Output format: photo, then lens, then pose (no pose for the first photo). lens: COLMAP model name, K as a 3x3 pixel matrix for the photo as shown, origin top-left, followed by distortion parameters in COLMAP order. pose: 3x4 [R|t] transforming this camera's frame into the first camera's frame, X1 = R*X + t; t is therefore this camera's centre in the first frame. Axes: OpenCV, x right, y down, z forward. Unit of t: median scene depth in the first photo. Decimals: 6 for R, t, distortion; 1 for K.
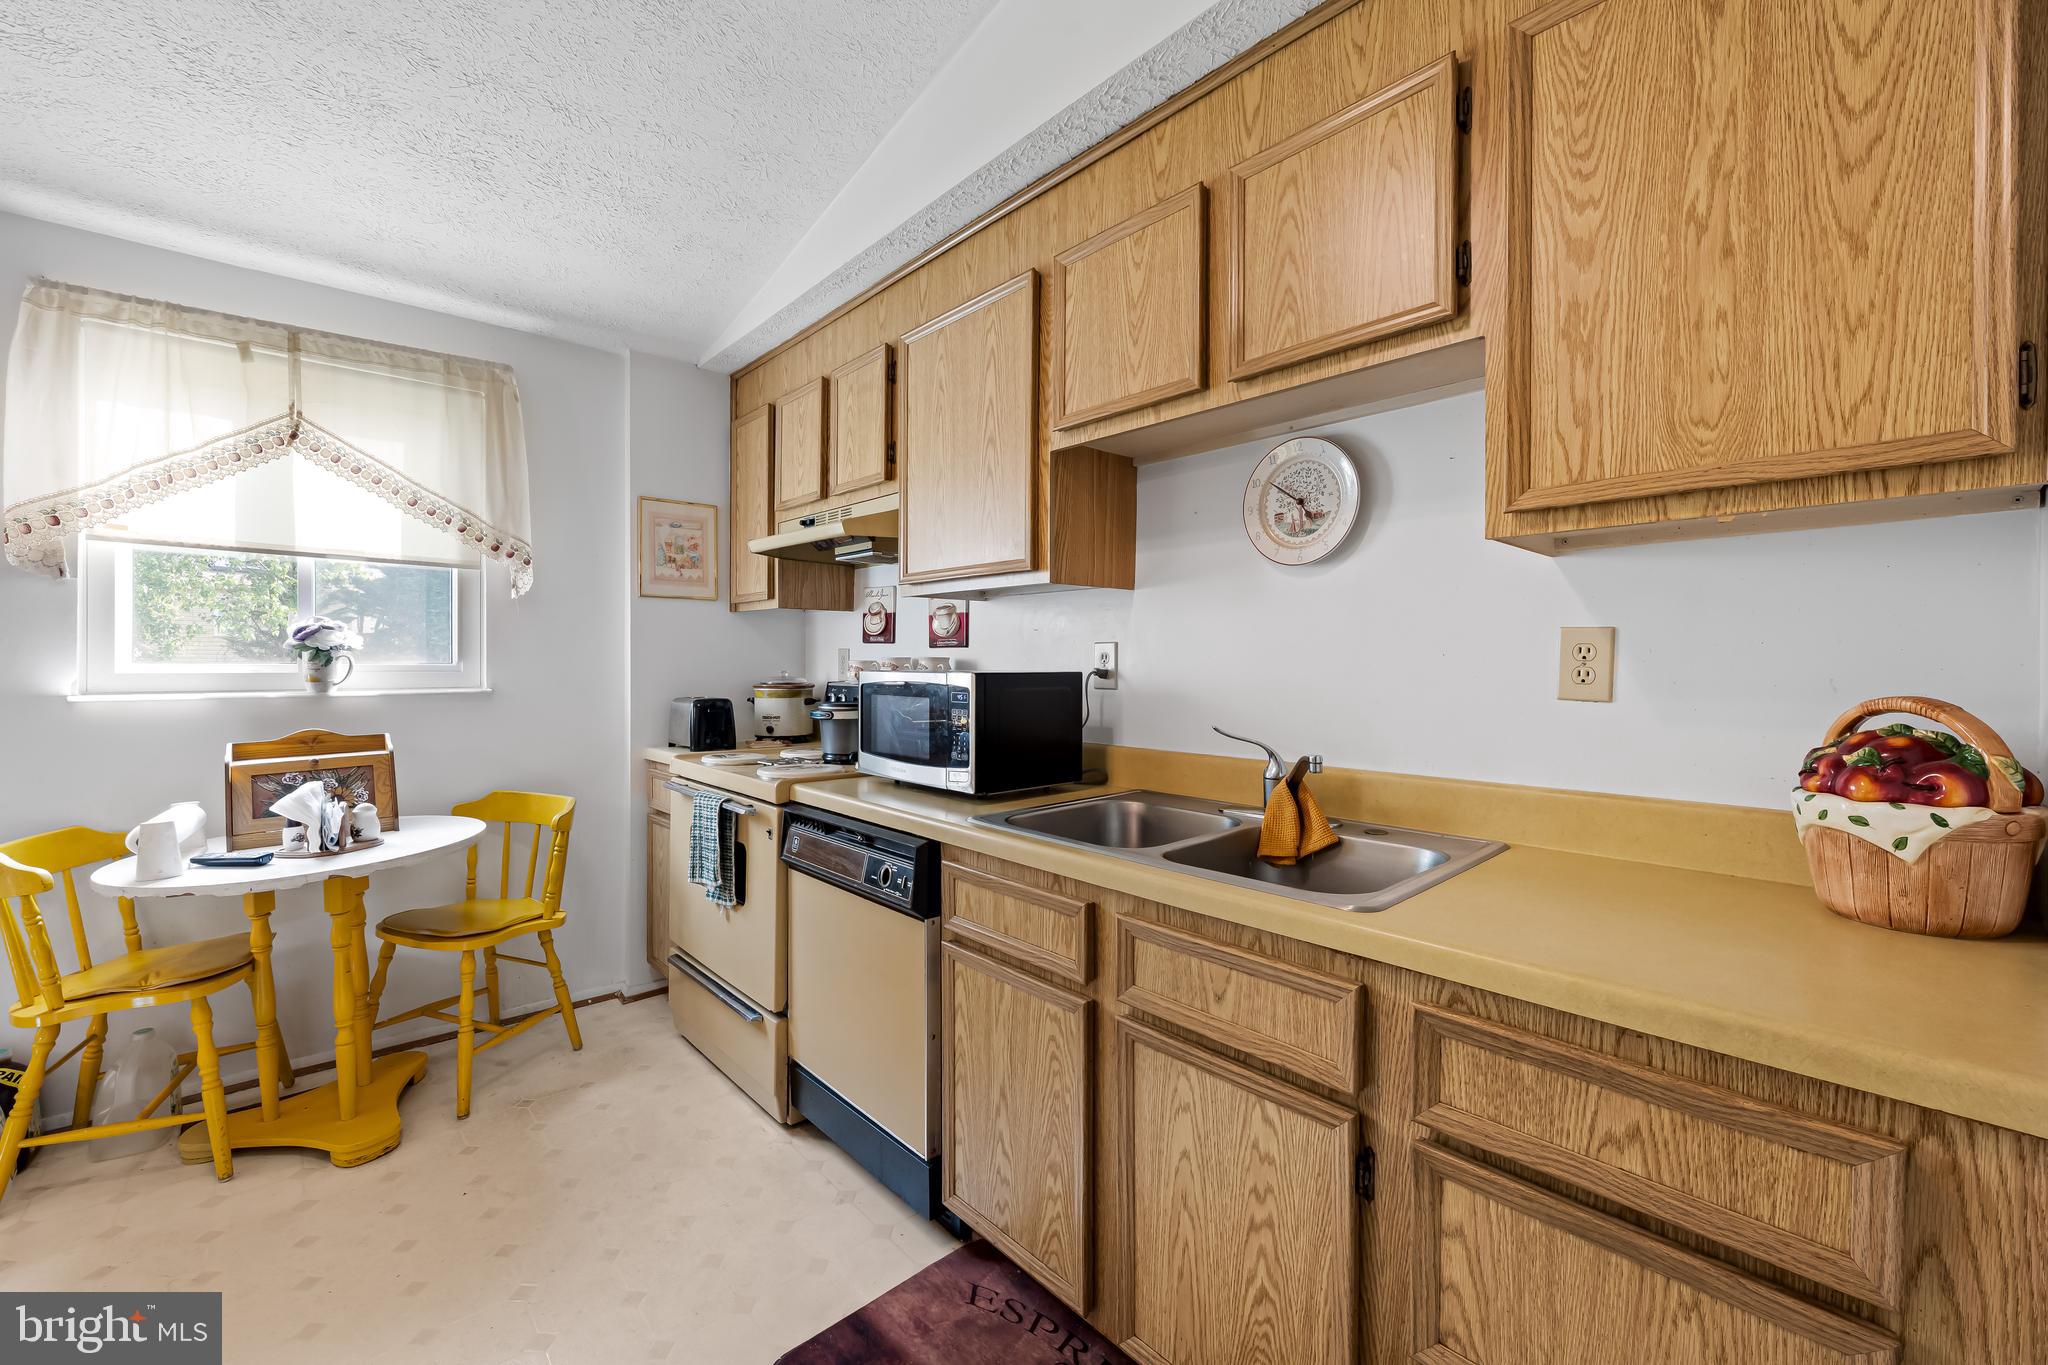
lens RADIAL K [[822.3, 0, 1023.5], [0, 822.3, 666.2], [0, 0, 1]] dist [-0.007627, -0.000050]
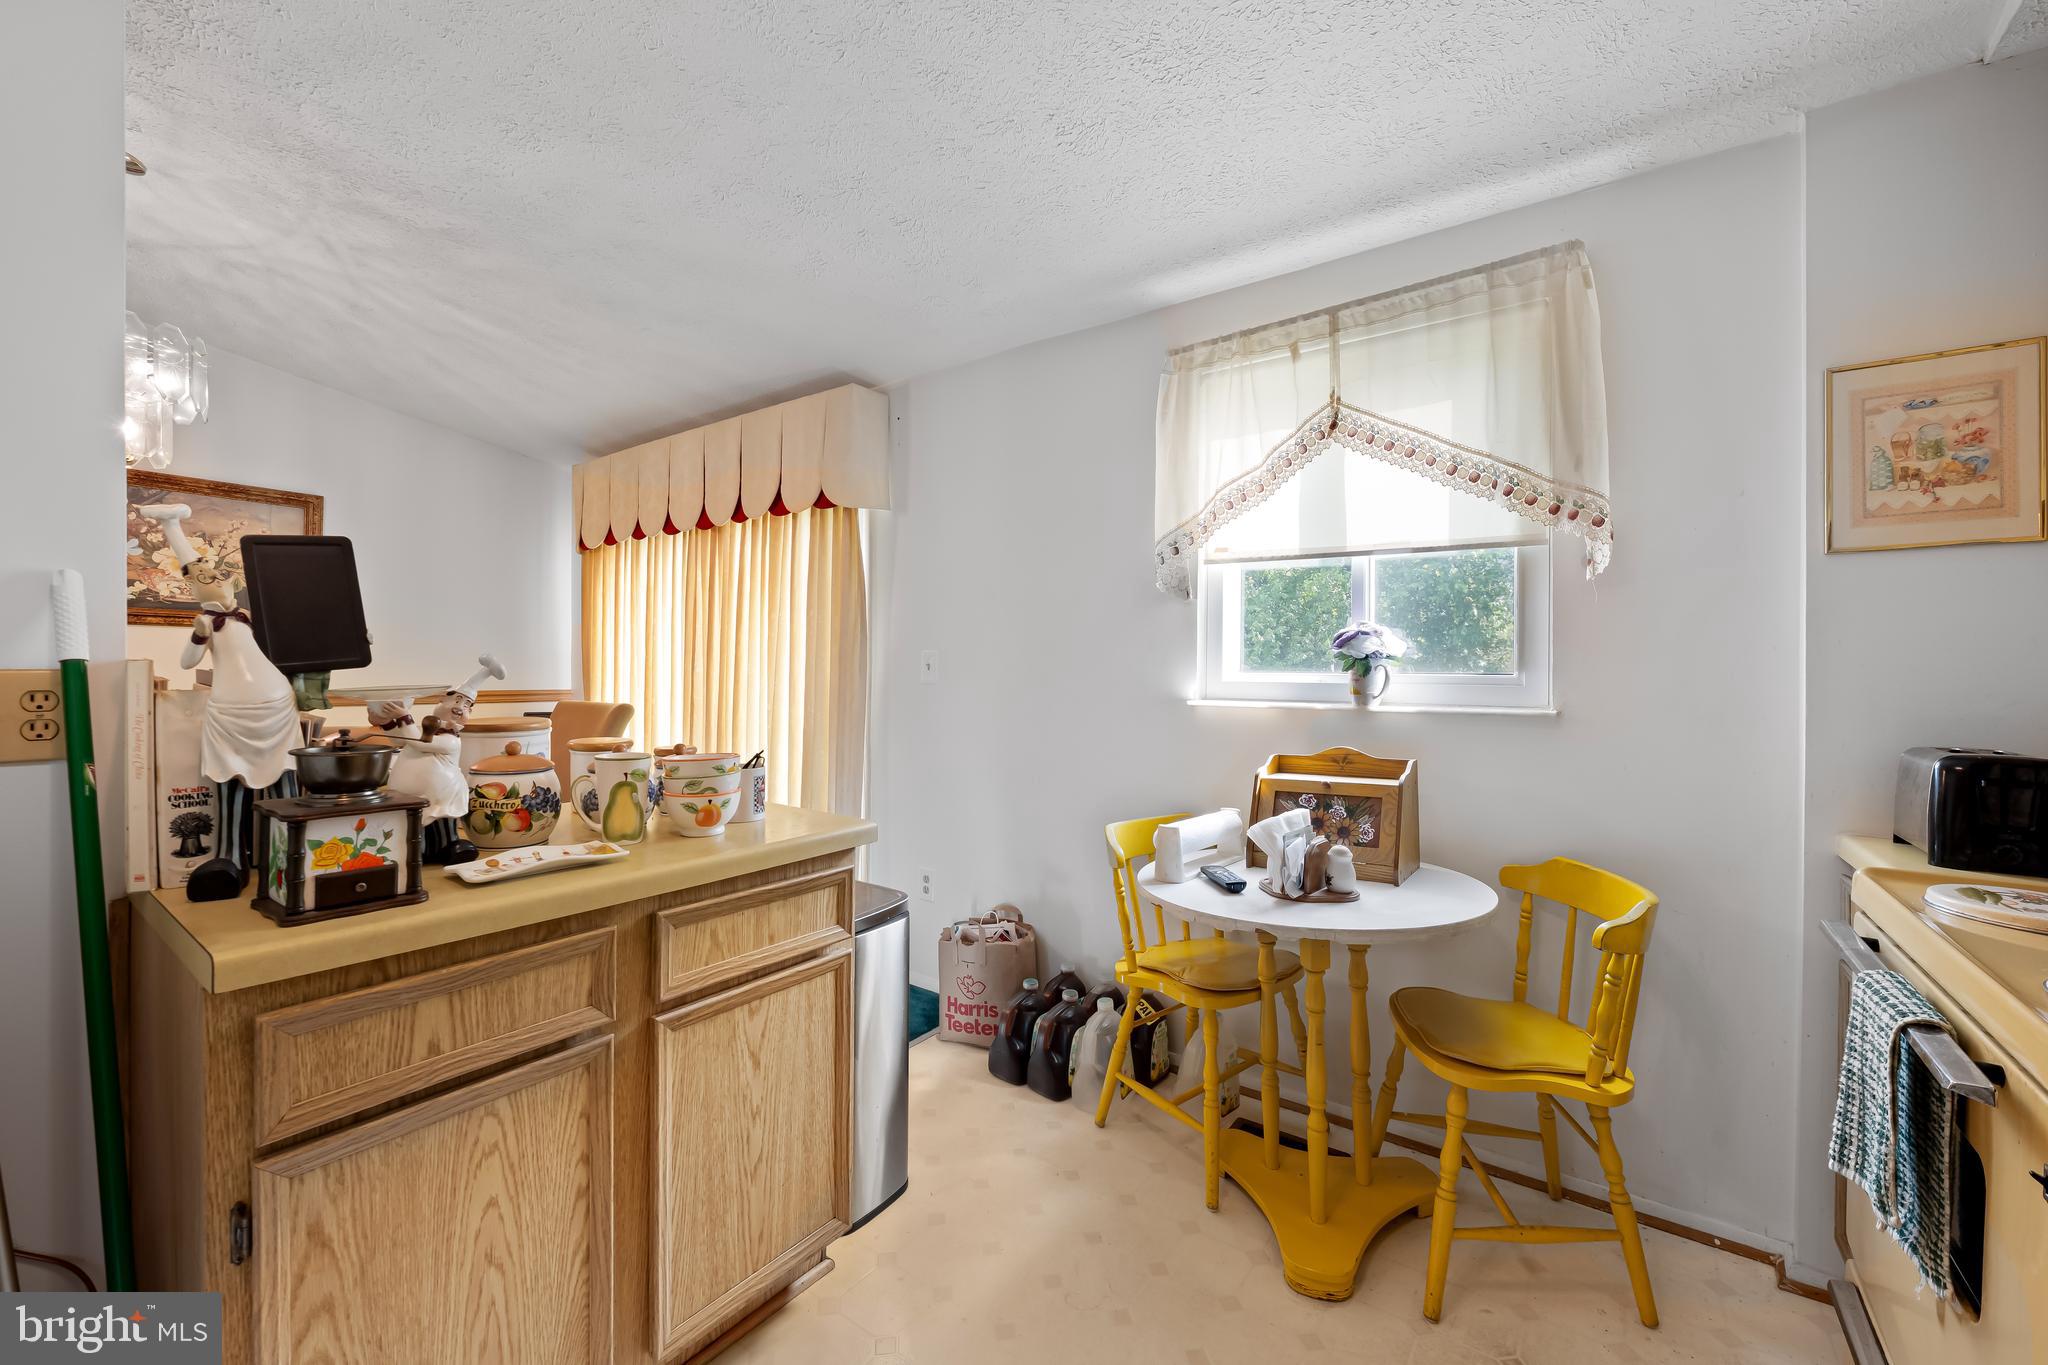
lens RADIAL K [[822.3, 0, 1020.4], [0, 822.3, 665.0], [0, 0, 1]] dist [-0.007627, -0.000050]
pose [[0.205288, -0.003340, -0.978696, -0.068729], [-0.010120, 0.999933, -0.005535, -0.004317], [0.978649, 0.011041, 0.205241, 0.509871]]
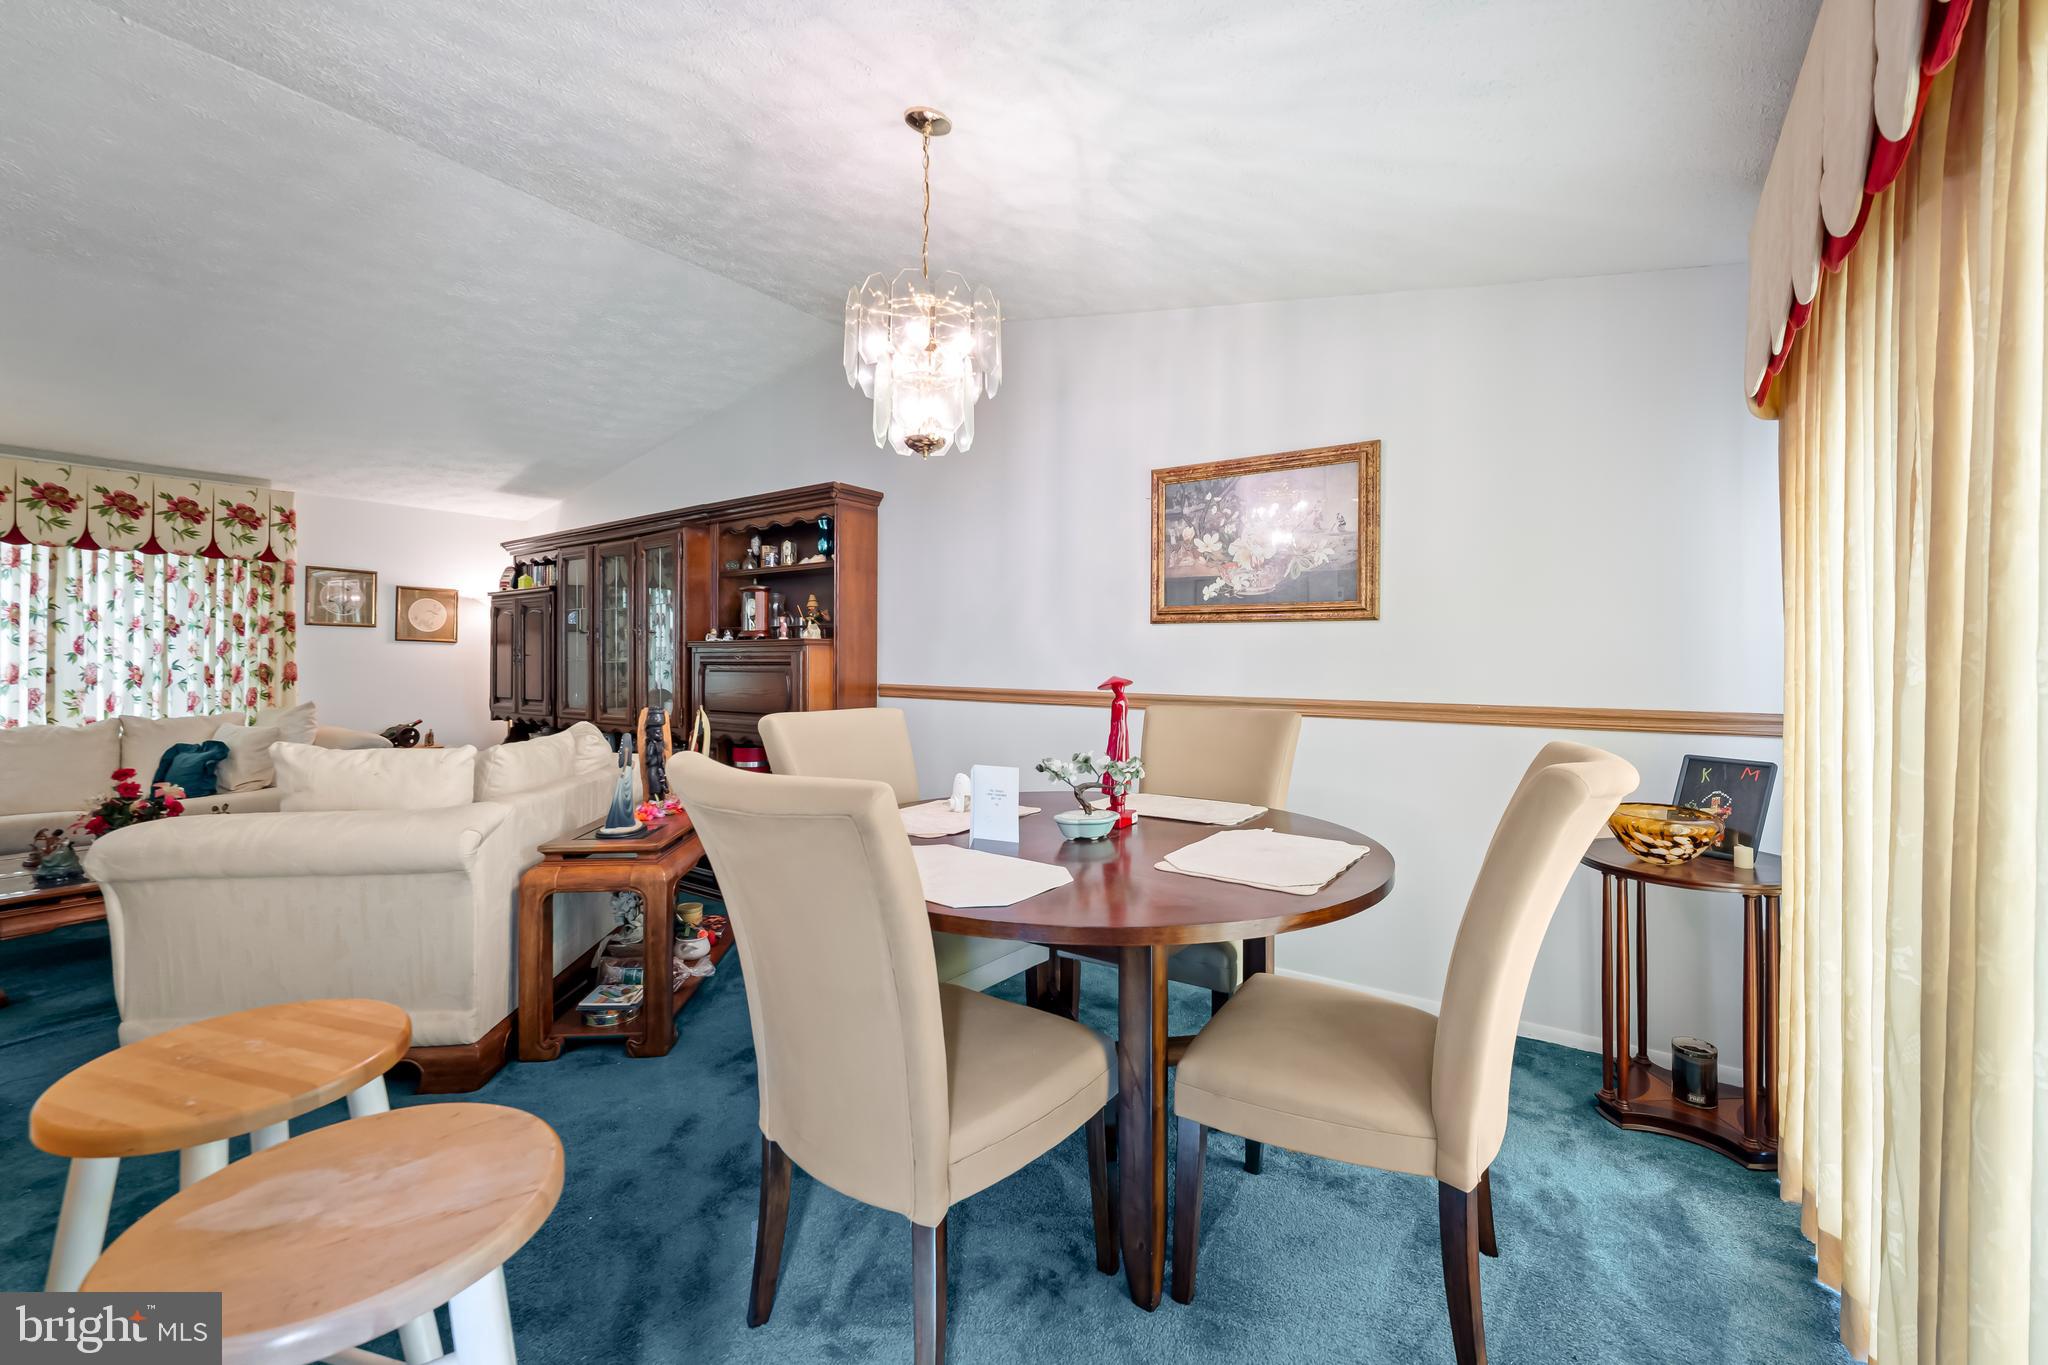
lens RADIAL K [[822.3, 0, 1036.8], [0, 822.3, 659.5], [0, 0, 1]] dist [-0.007627, -0.000050]
pose [[-0.973871, -0.003389, -0.227077, -1.248277], [-0.003685, 0.999993, 0.000879, -0.005309], [0.227073, 0.001693, -0.973876, 0.567494]]
